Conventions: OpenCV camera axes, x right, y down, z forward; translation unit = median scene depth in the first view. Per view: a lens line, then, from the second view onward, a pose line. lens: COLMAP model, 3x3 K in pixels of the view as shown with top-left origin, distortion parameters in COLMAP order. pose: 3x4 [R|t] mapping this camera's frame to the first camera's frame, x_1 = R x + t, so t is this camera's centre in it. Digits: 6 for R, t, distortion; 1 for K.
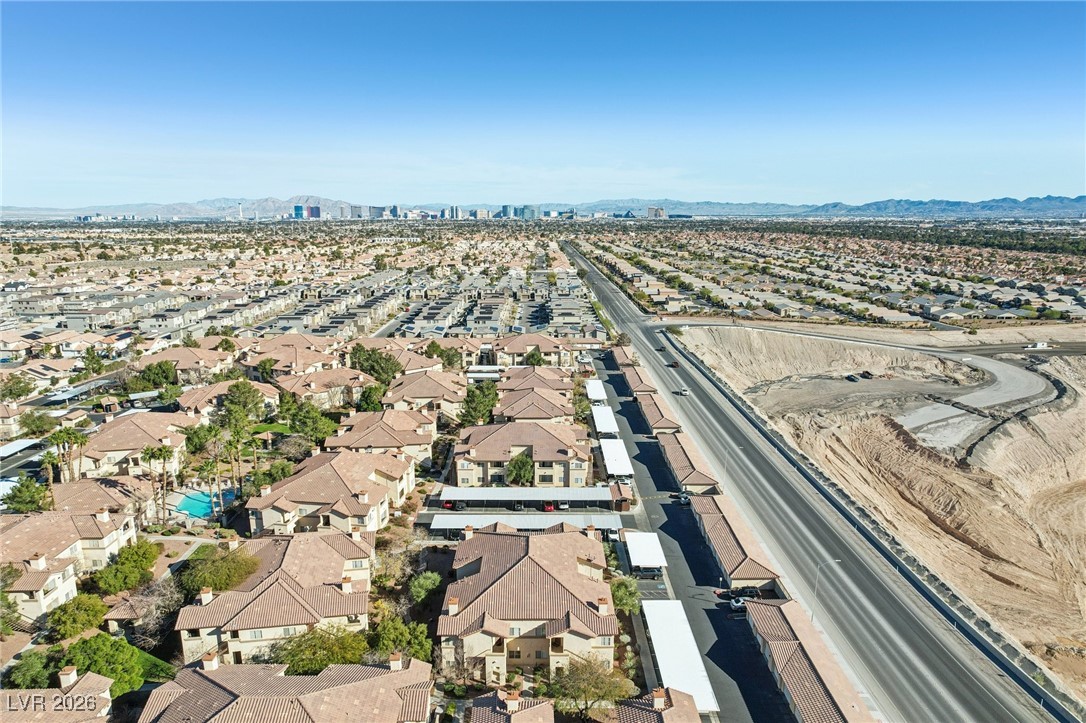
lens RADIAL K [[691.8, 0, 544.5], [0, 691.8, 361.5], [0, 0, 1]] dist [-0.032306, 0.007365]
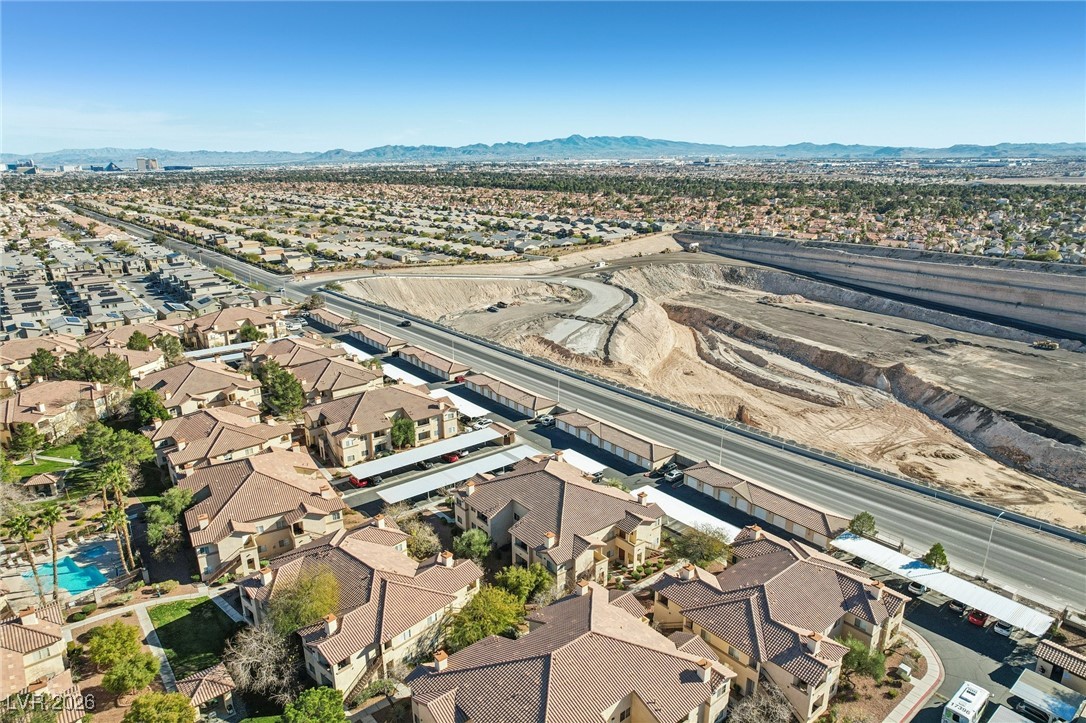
lens RADIAL K [[691.8, 0, 543.8], [0, 691.8, 363.1], [0, 0, 1]] dist [-0.032306, 0.007365]
pose [[0.783726, -0.185183, 0.592858, -0.229603], [0.140959, 0.982643, 0.120594, -0.018545], [-0.604900, -0.010944, 0.796227, 0.037234]]
